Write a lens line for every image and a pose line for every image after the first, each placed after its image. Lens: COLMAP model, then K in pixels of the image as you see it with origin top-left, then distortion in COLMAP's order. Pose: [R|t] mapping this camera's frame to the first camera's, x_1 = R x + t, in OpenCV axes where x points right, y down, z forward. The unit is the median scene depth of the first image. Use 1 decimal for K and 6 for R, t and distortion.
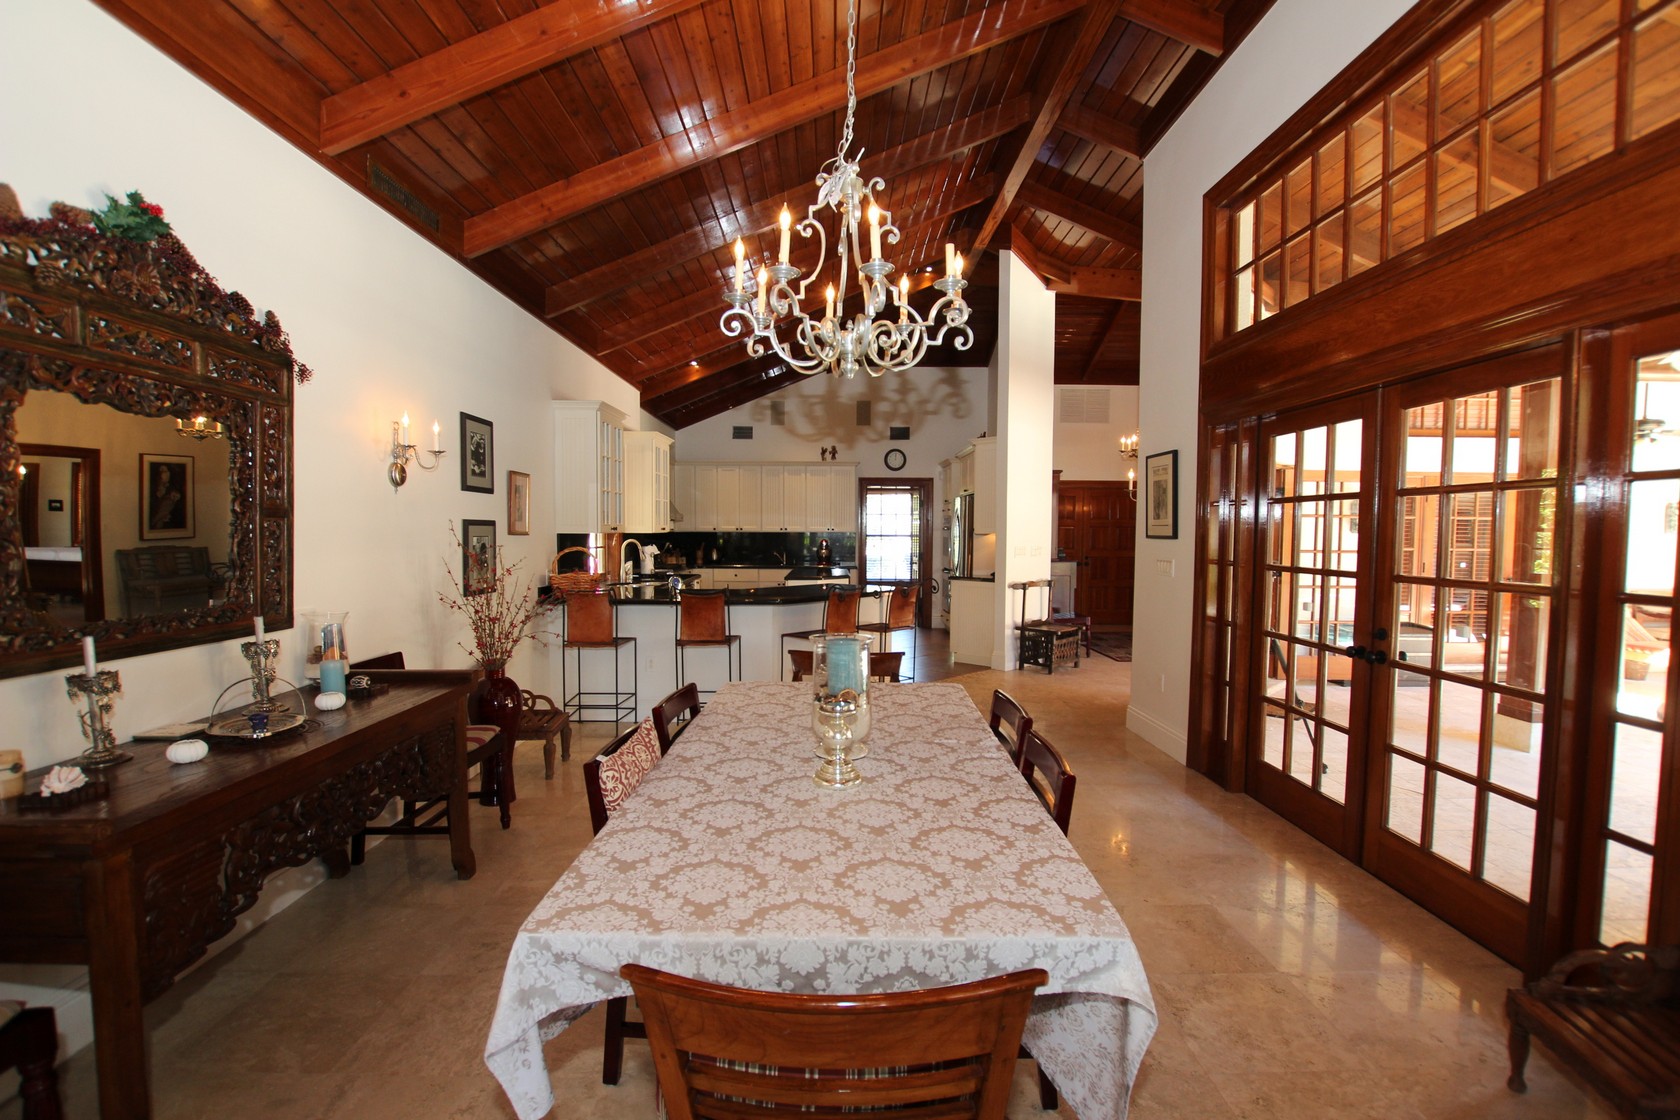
lens RADIAL K [[786.6, 0, 839.2], [0, 786.6, 571.2], [0, 0, 1]] dist [-0.023145, 0.000986]
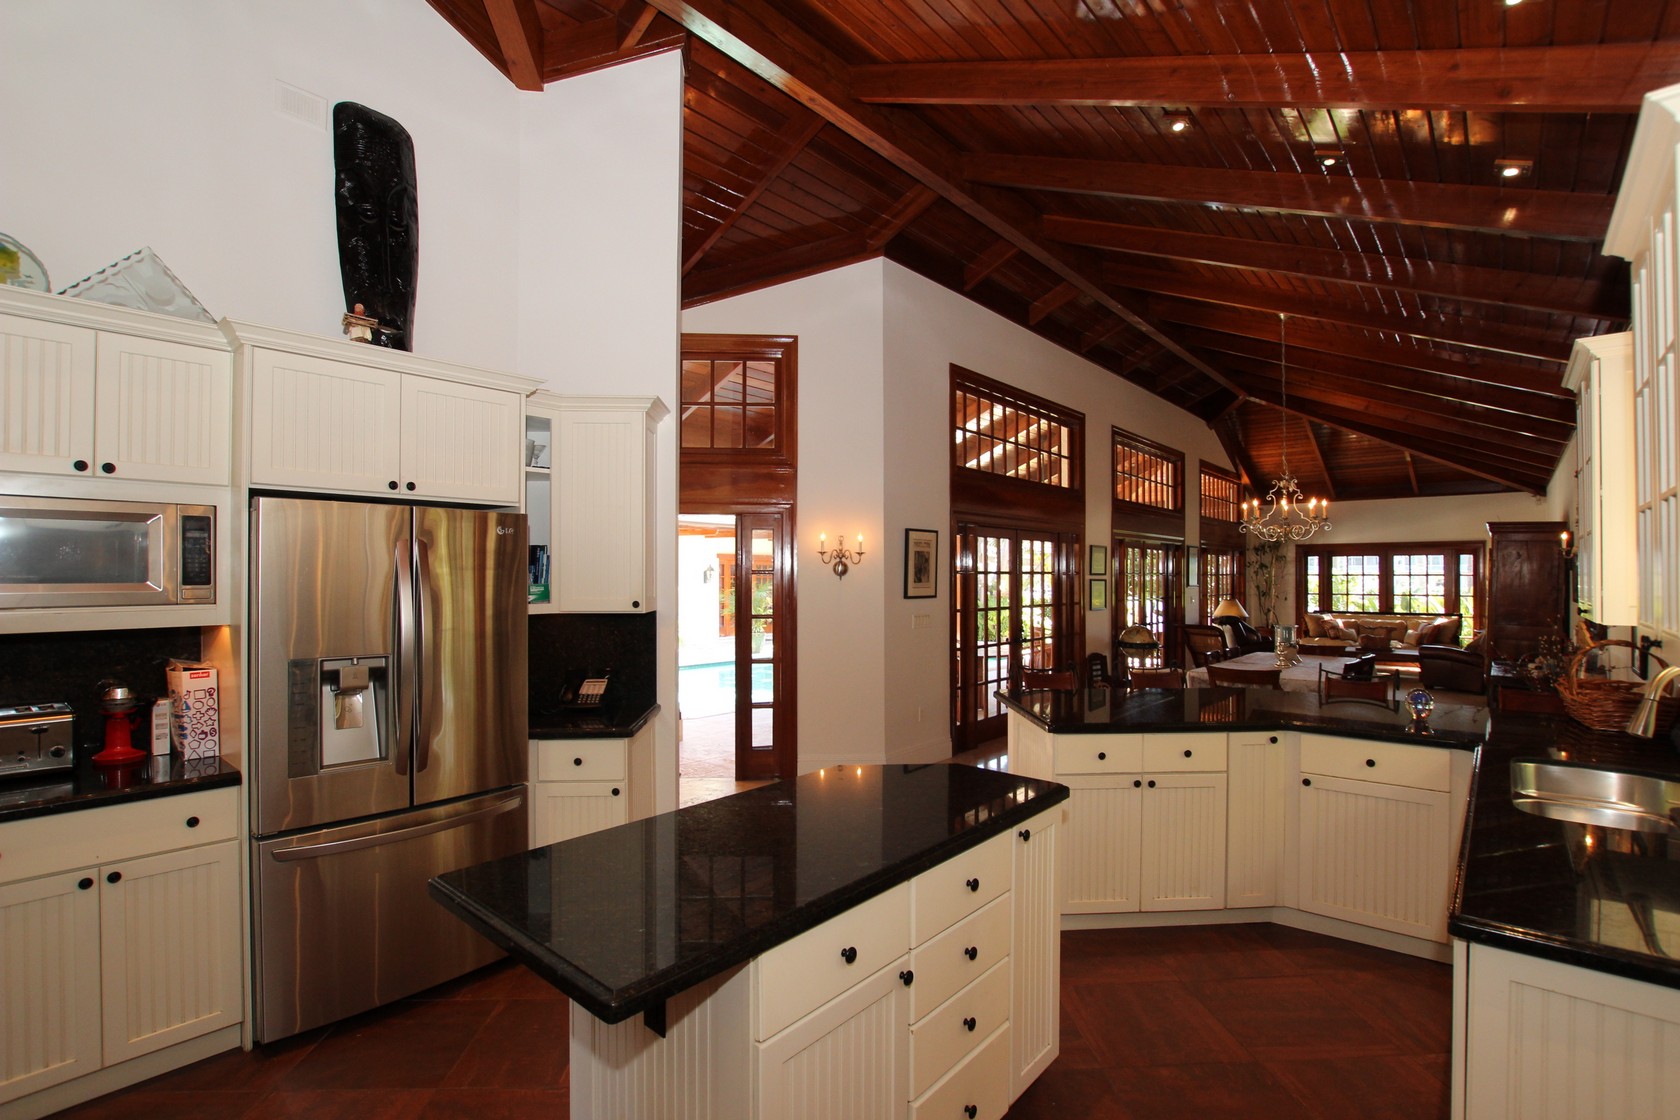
lens RADIAL K [[771.3, 0, 829.6], [0, 771.3, 566.0], [0, 0, 1]] dist [-0.001511, 0.000032]
pose [[-0.743455, 0.006062, 0.668758, -0.354457], [0.034141, 0.998999, 0.028899, -0.152966], [-0.667914, 0.044317, -0.742918, 2.314959]]
